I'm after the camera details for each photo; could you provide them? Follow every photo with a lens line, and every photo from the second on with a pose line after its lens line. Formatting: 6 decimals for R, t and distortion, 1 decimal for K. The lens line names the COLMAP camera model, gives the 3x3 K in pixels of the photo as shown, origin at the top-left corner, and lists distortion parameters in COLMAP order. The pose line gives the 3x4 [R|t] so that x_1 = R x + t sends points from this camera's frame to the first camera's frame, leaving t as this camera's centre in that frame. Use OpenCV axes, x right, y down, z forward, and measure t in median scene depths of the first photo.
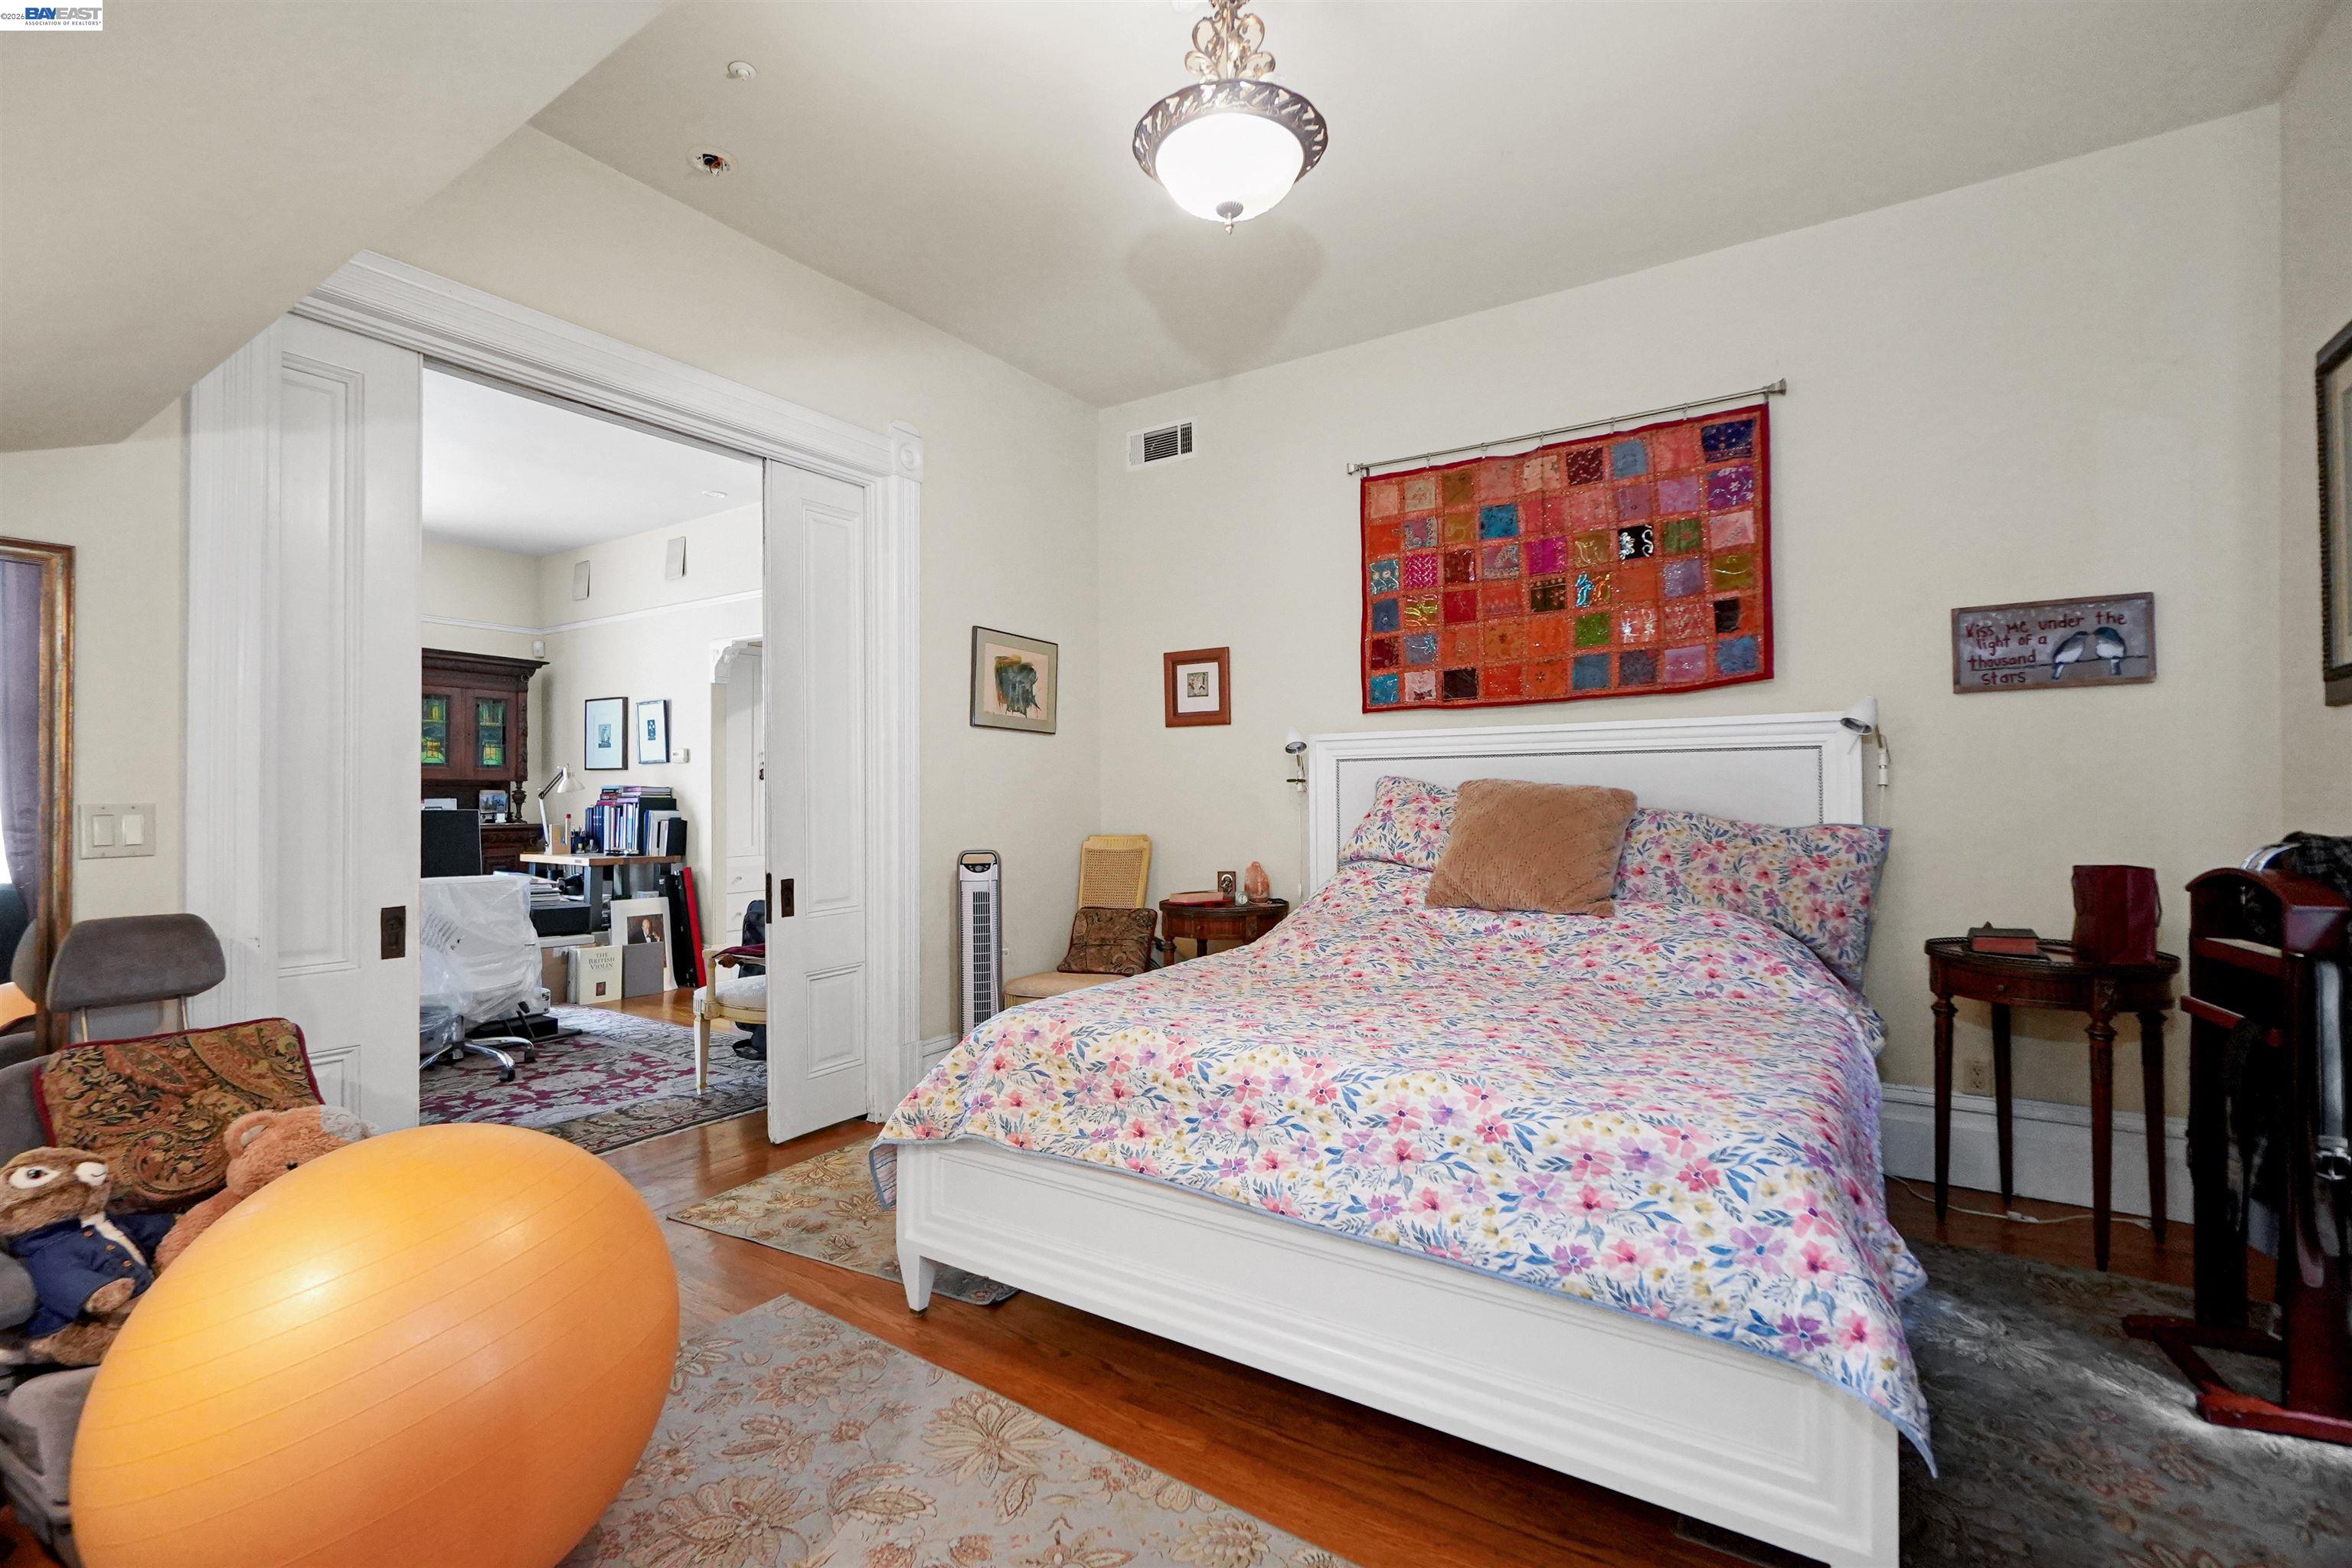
lens RADIAL K [[1022.3, 0, 1169.0], [0, 1022.3, 780.6], [0, 0, 1]] dist [-0.000115, 0.000296]
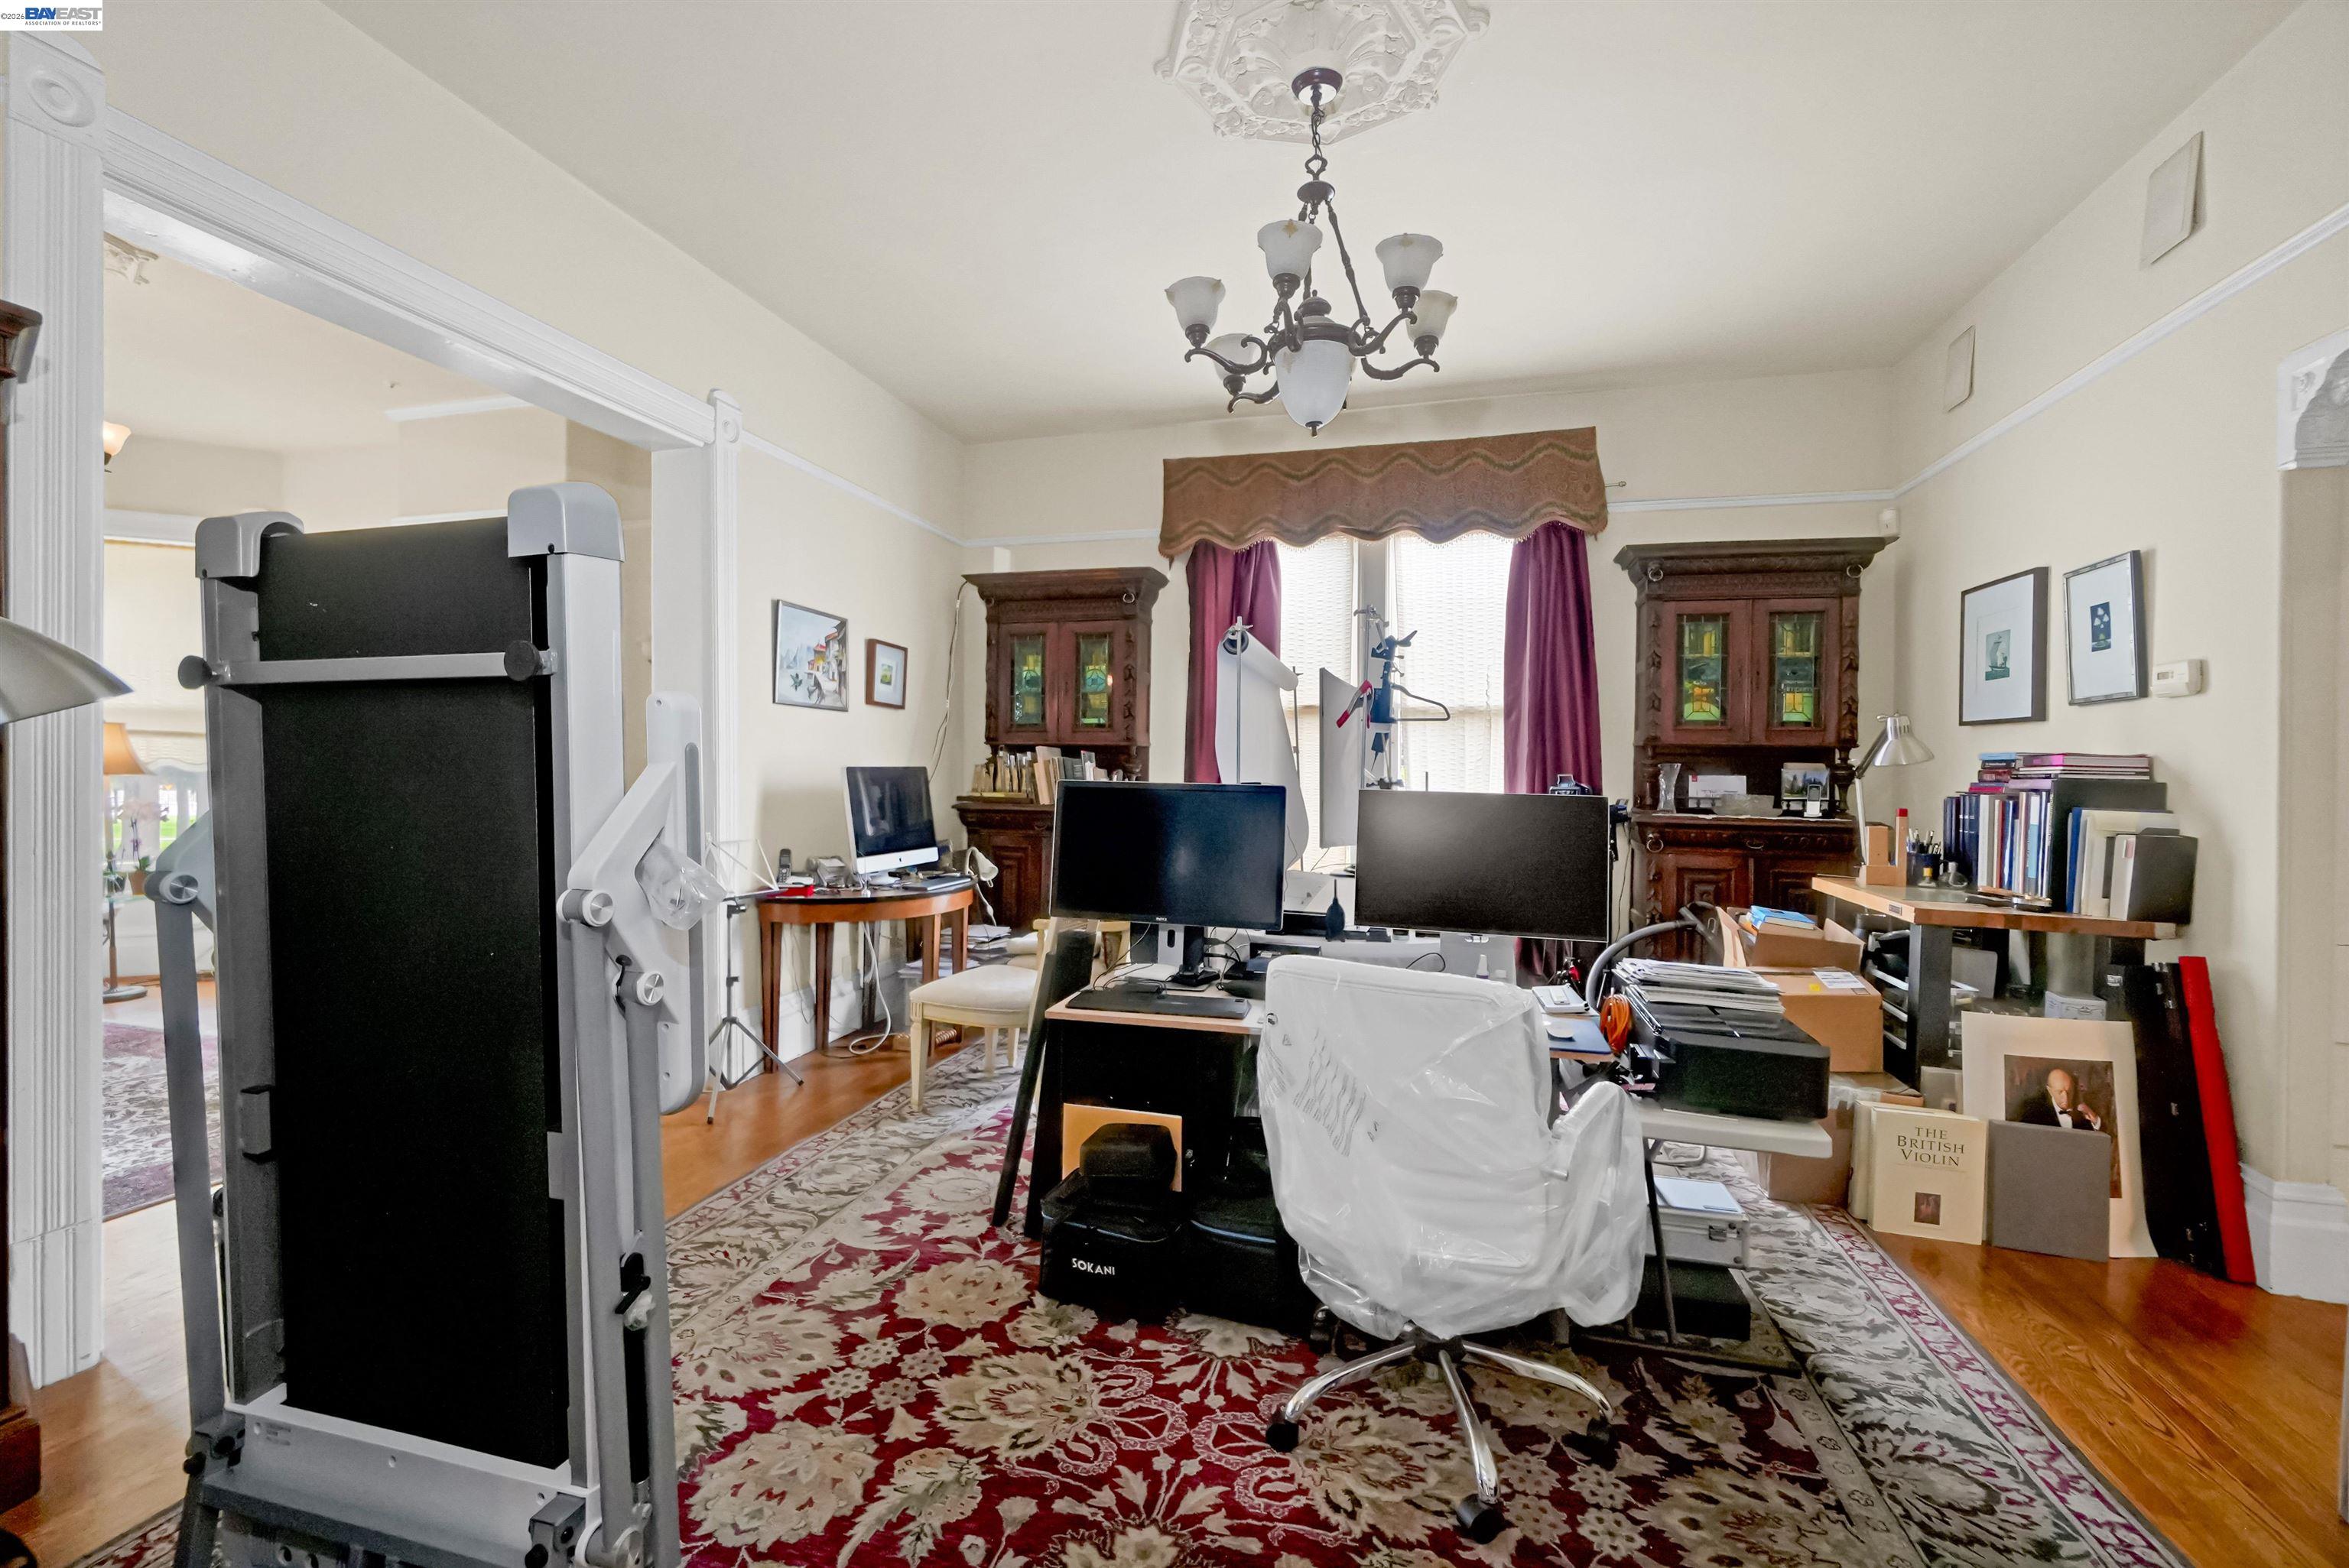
lens RADIAL K [[1018.4, 0, 1166.3], [0, 1018.4, 778.3], [0, 0, 1]] dist [-0.007187, 0.002416]
pose [[0.301694, 0.014702, -0.953292, -0.211753], [0.003056, 0.999861, 0.016387, 0.007842], [0.953400, -0.007857, 0.301607, 0.488521]]
